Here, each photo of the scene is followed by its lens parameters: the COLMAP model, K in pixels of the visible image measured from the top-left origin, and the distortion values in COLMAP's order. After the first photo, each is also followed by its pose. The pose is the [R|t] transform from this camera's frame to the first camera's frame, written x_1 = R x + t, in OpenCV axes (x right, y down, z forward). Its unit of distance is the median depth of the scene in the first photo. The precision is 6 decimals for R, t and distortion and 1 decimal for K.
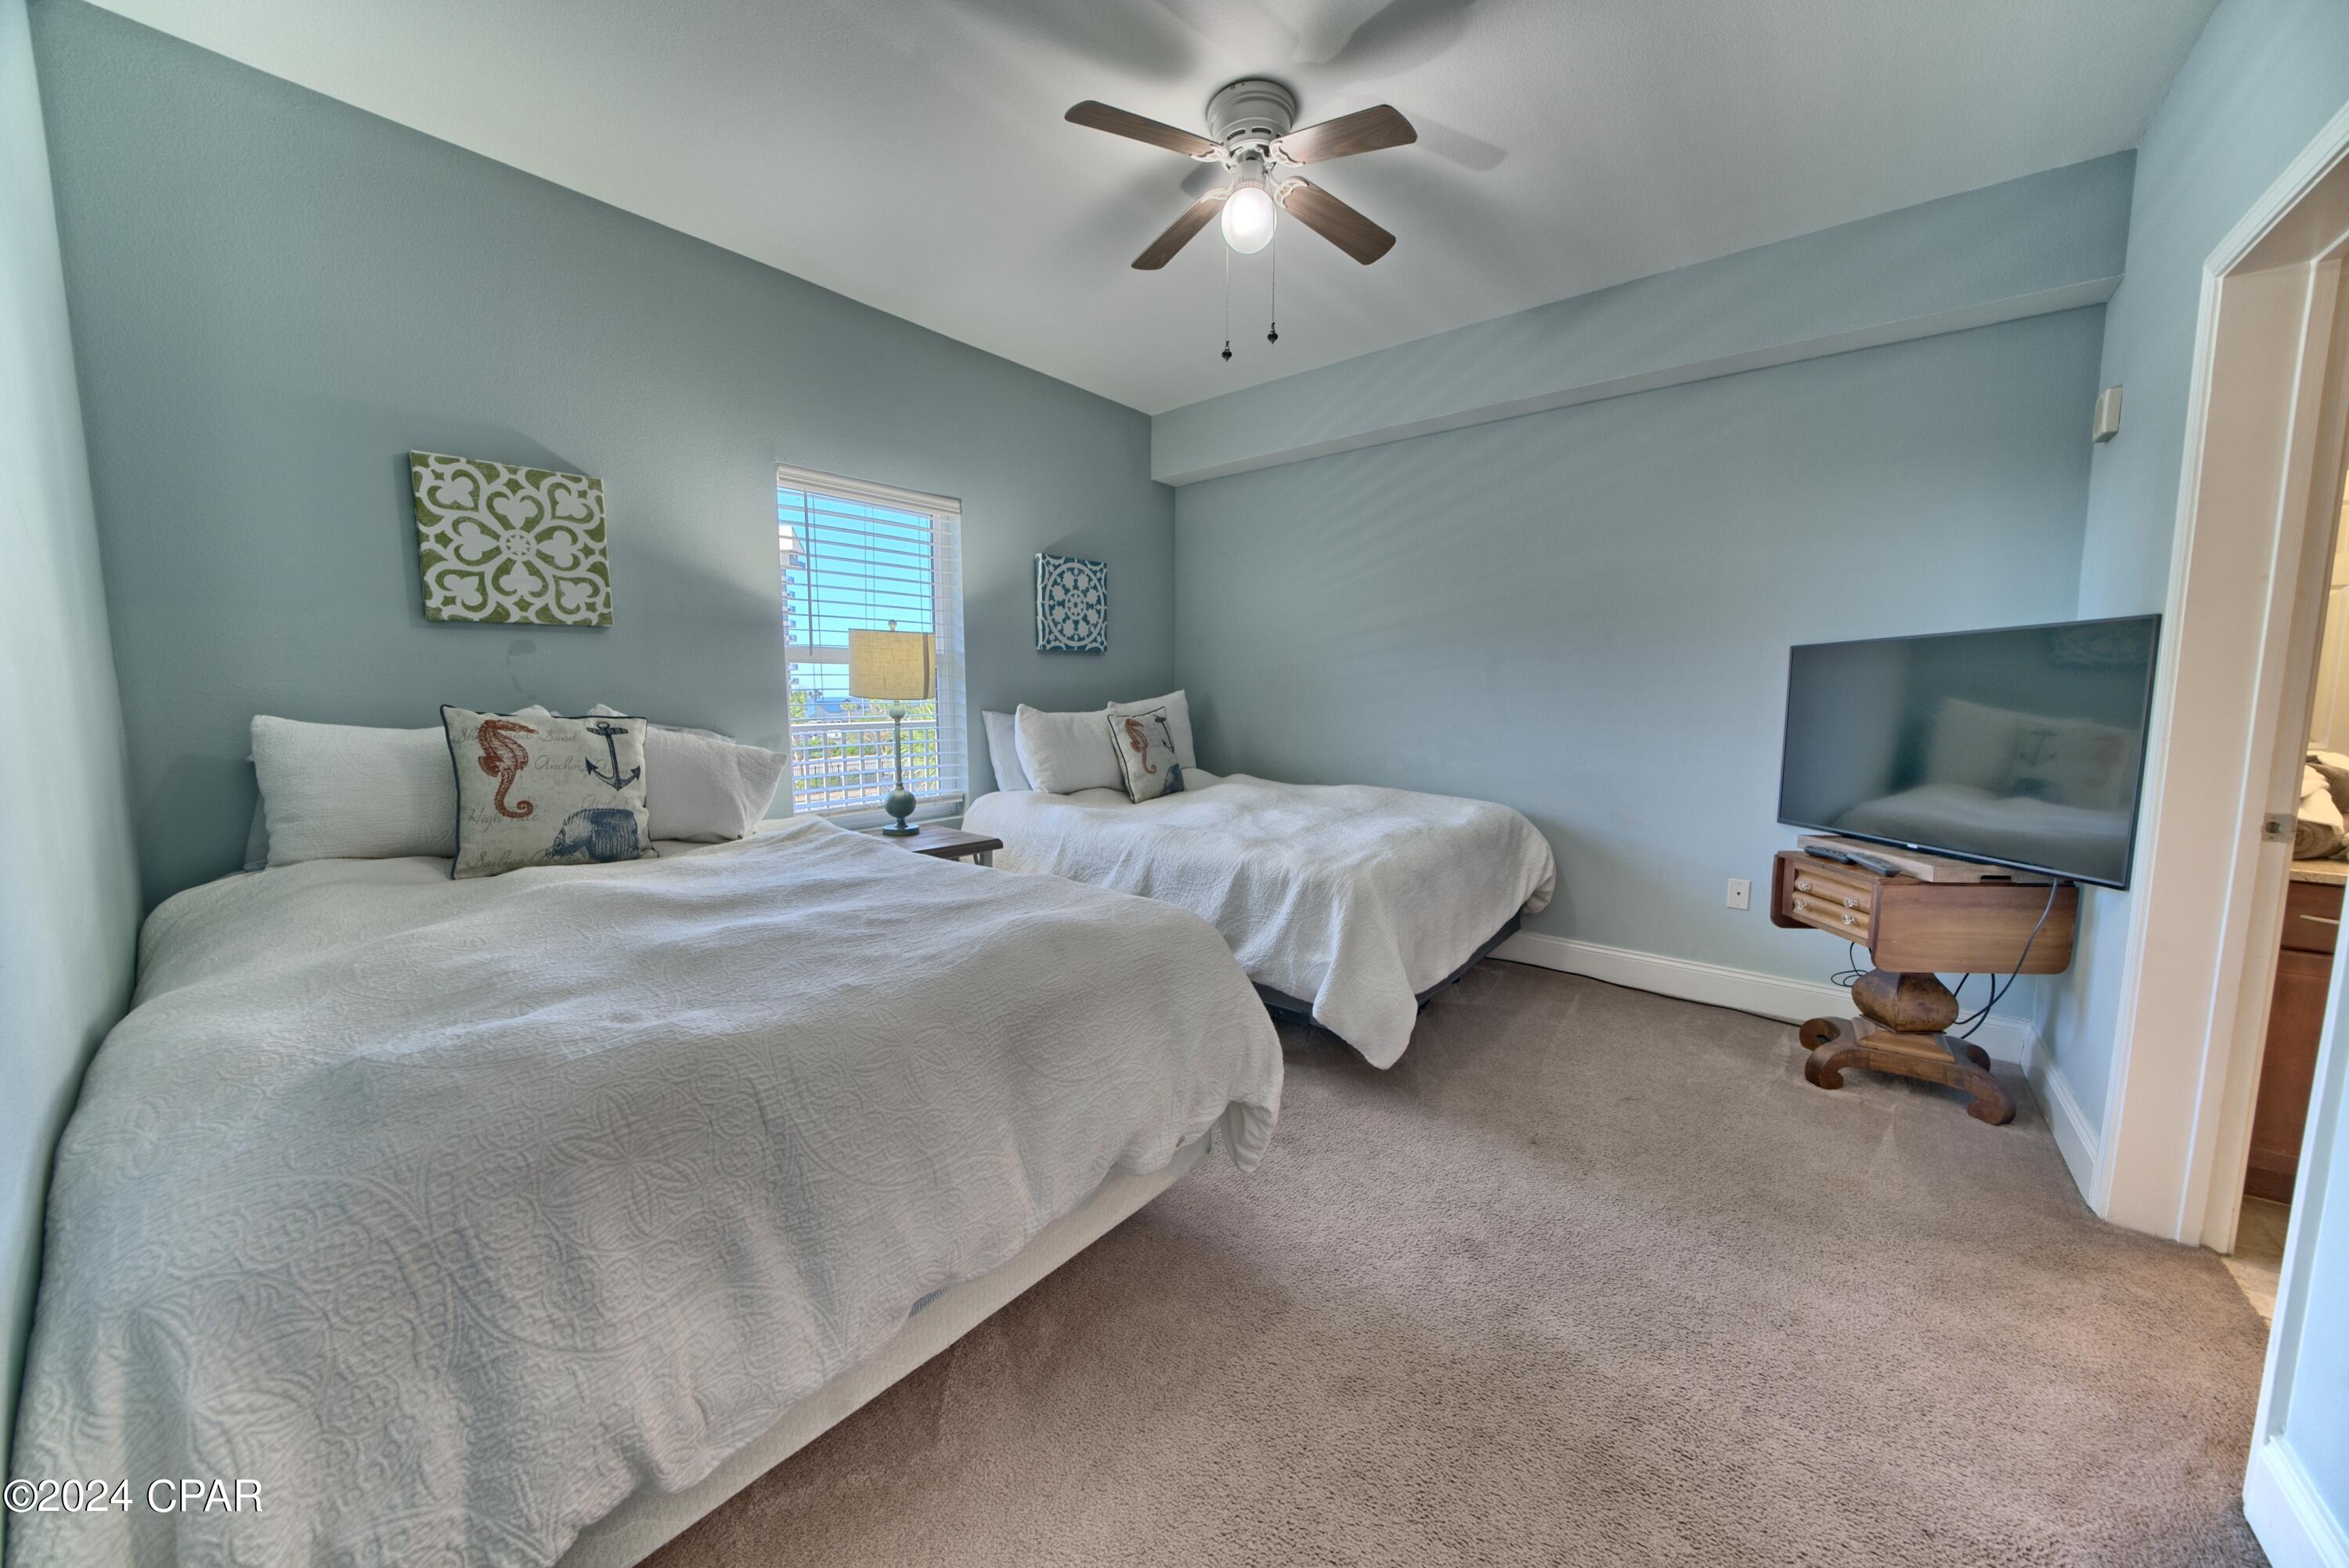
lens RADIAL K [[809.1, 0, 1178.2], [0, 809.1, 778.0], [0, 0, 1]] dist [-0.027703, 0.002539]
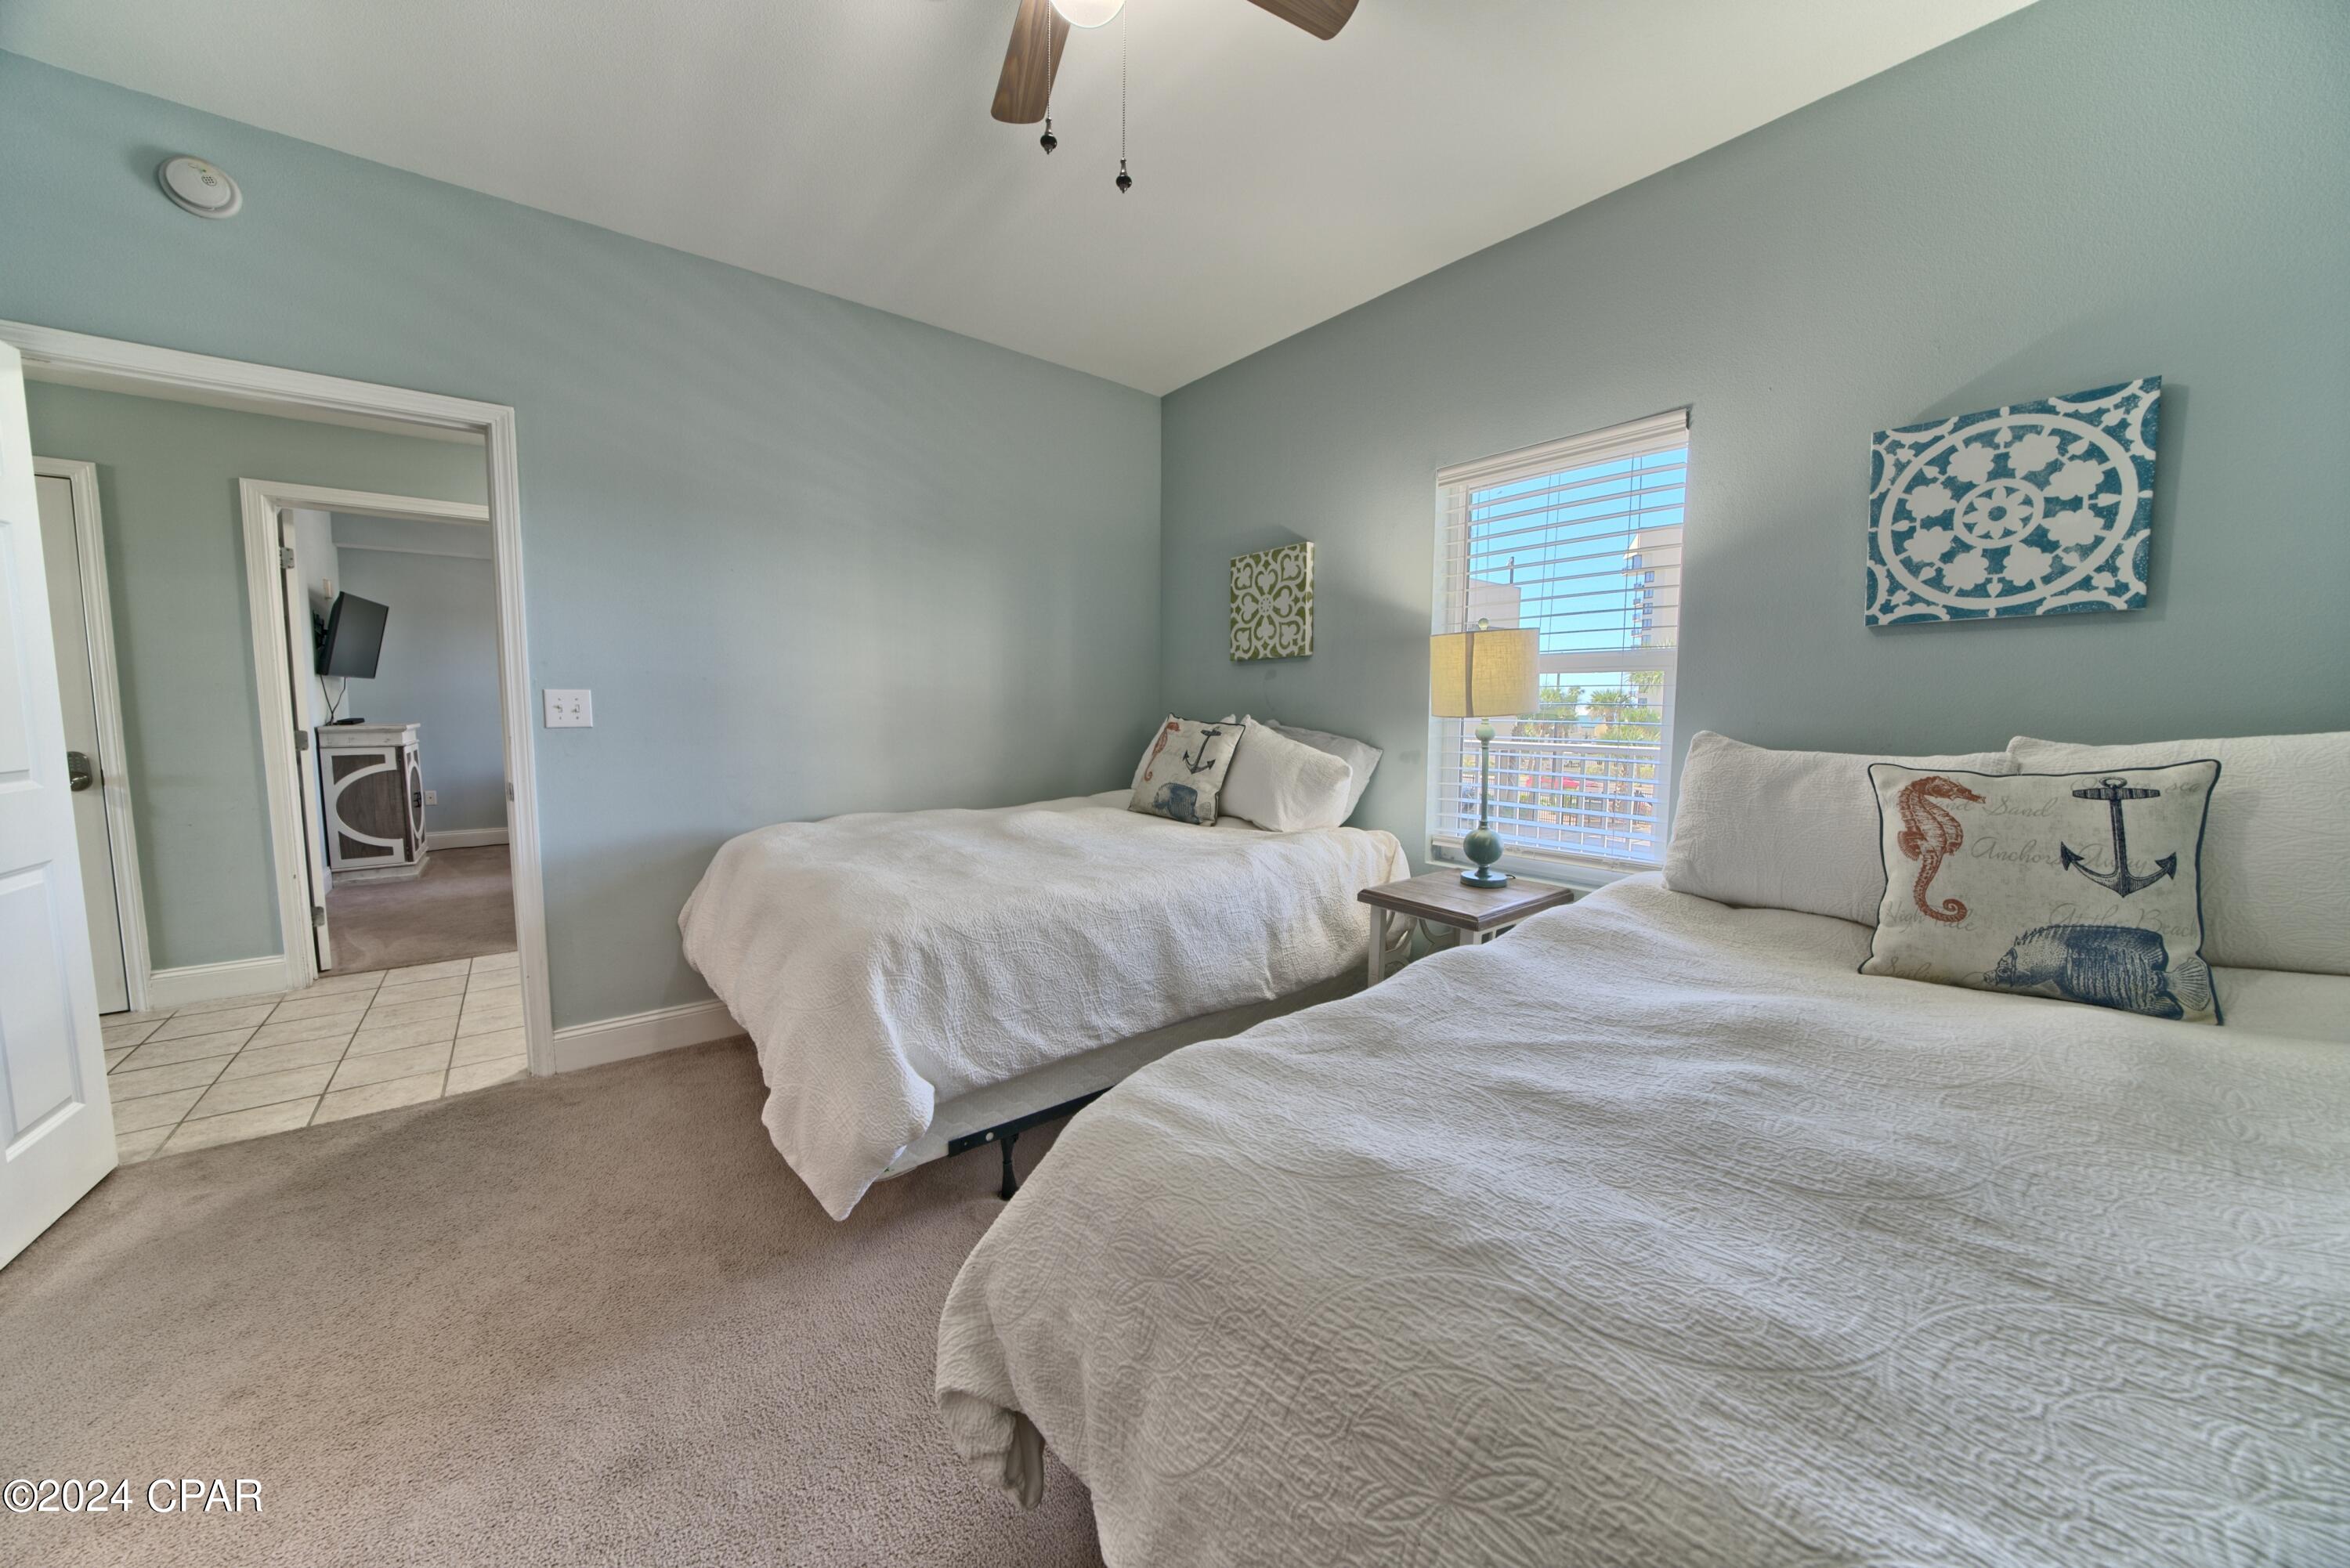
lens RADIAL K [[809.4, 0, 1178.7], [0, 809.4, 778.0], [0, 0, 1]] dist [-0.027703, 0.002539]
pose [[-0.198881, 0.087419, -0.976117, 0.489551], [-0.107316, 0.988081, 0.110356, -0.091408], [0.974130, 0.126701, -0.187129, 0.840617]]
